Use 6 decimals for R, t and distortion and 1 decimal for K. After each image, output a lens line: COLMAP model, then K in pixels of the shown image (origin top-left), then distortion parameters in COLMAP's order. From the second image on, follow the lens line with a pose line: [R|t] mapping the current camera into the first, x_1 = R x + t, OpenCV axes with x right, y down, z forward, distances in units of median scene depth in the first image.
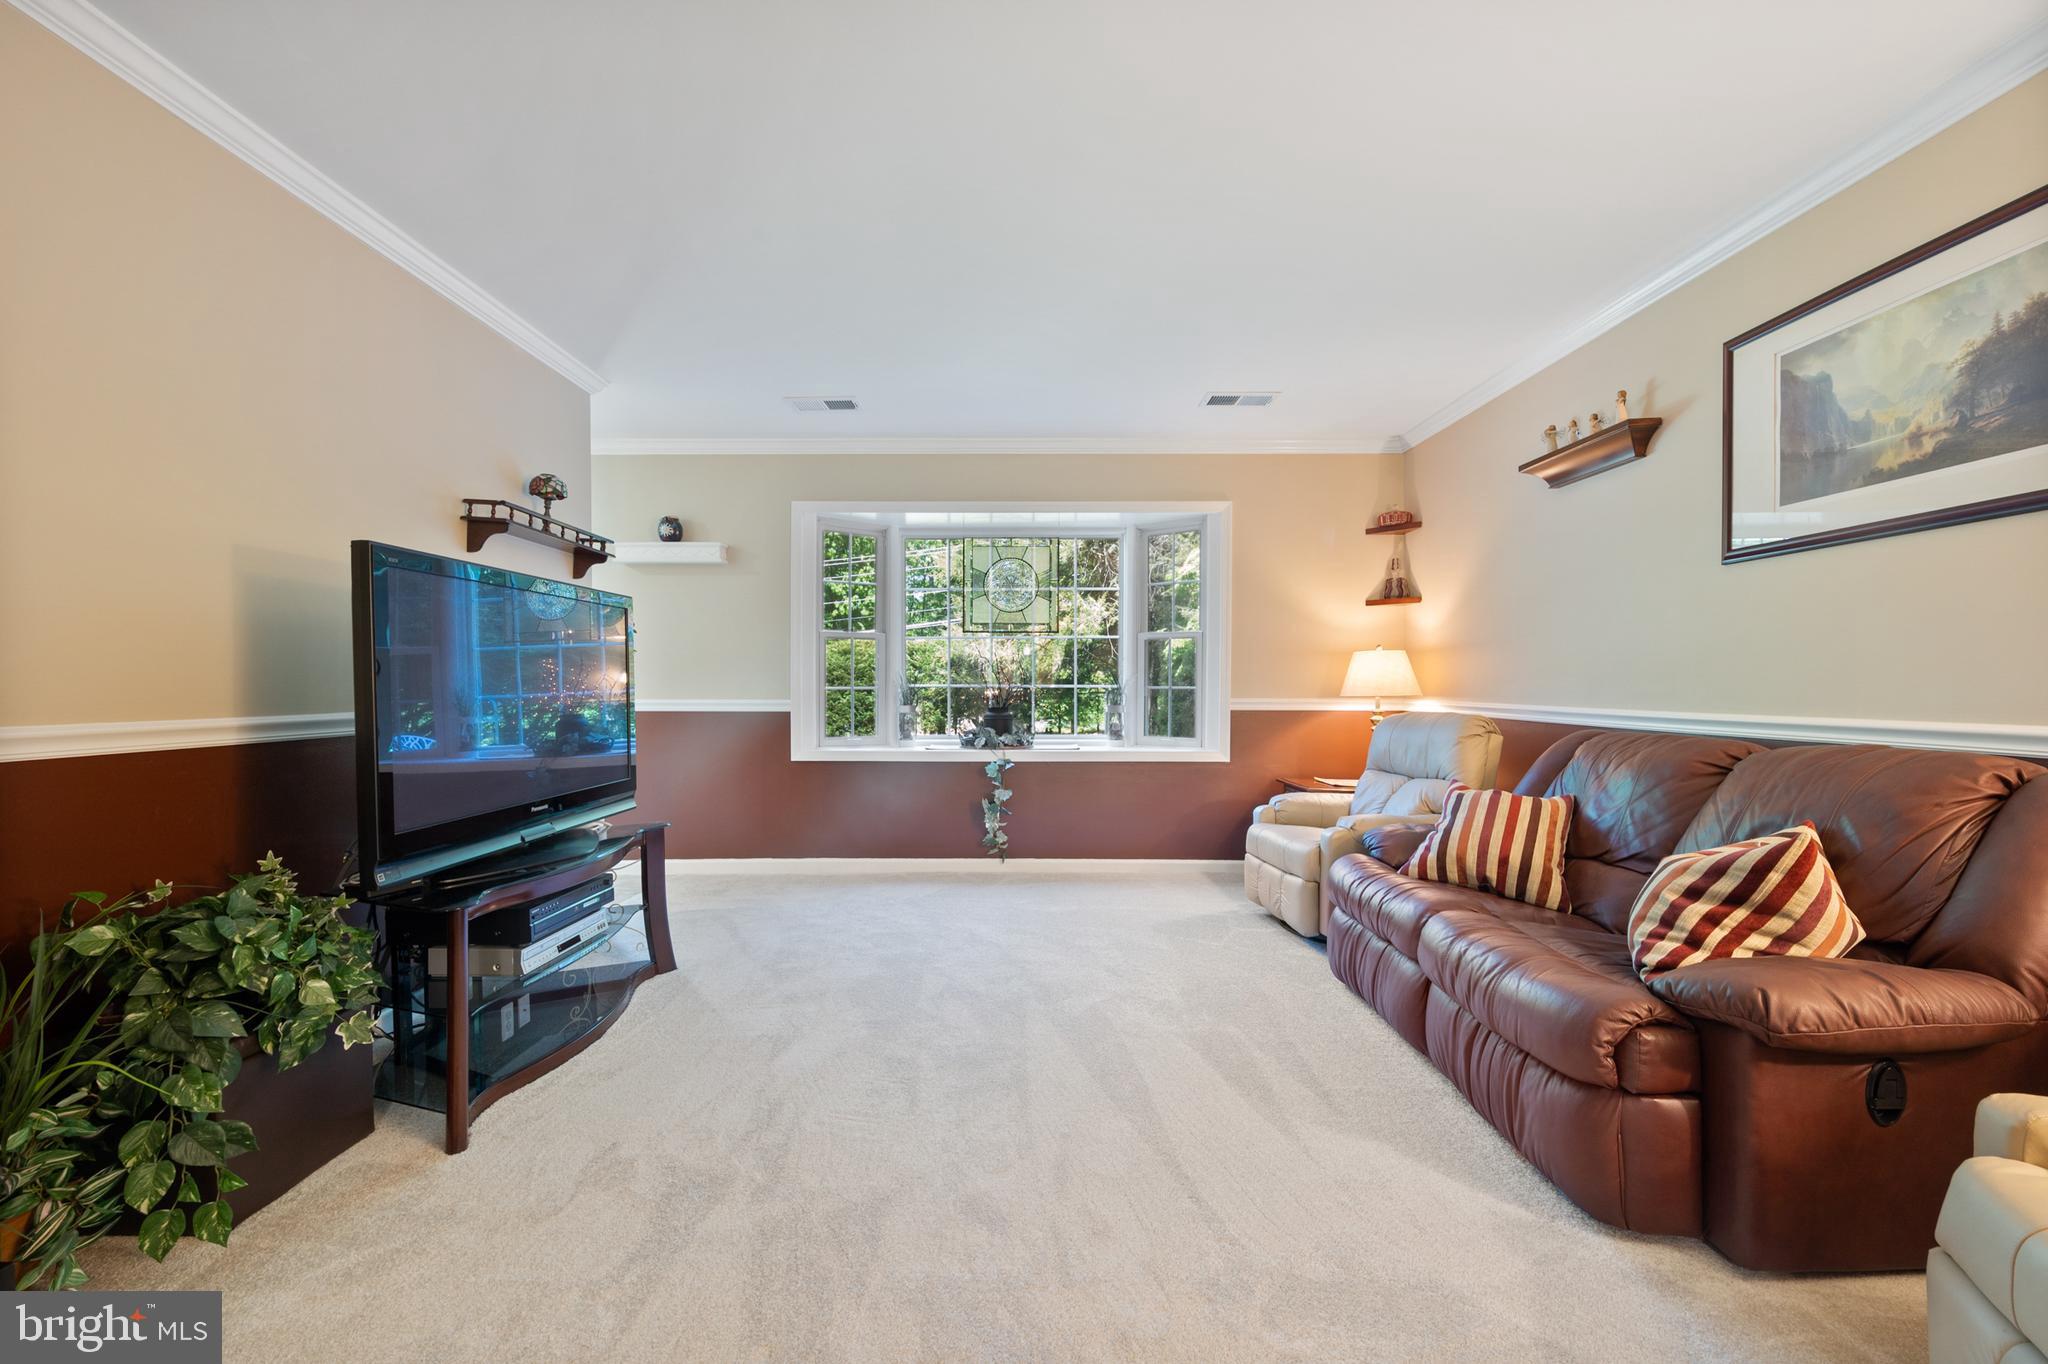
lens RADIAL K [[808.9, 0, 1024.0], [0, 808.9, 682.0], [0, 0, 1]] dist [-0.000436, 0.000024]
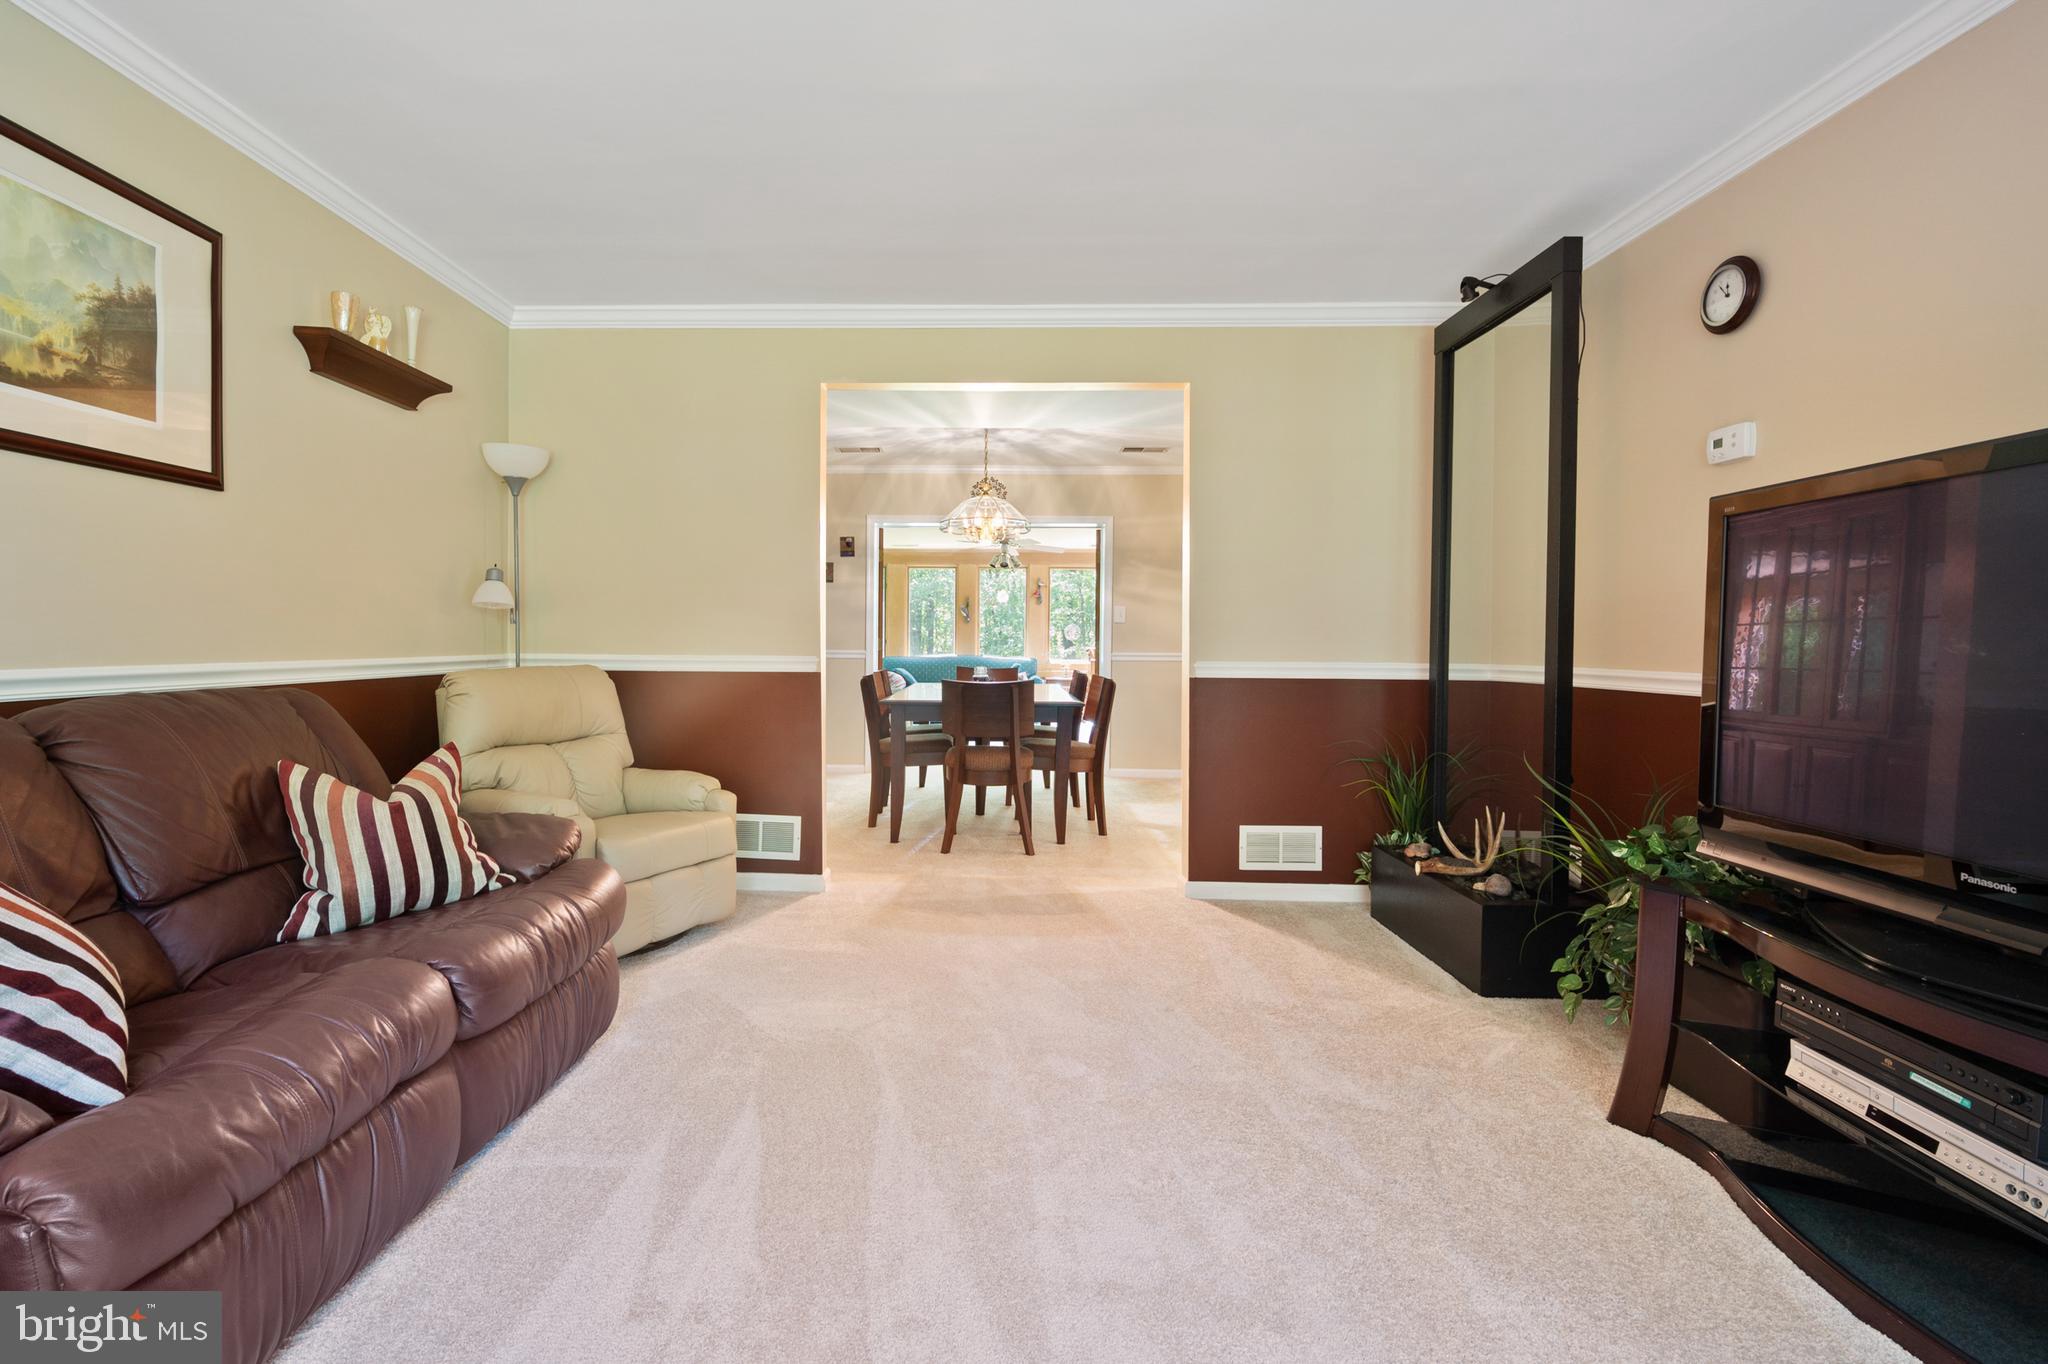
lens RADIAL K [[887.1, 0, 1024.0], [0, 887.1, 682.0], [0, 0, 1]] dist [-0.001172, -0.000185]
pose [[-0.999209, -0.006957, -0.039151, 0.054485], [-0.008726, 0.998941, 0.045185, 0.009882], [0.038795, 0.045491, -0.998211, 2.062326]]
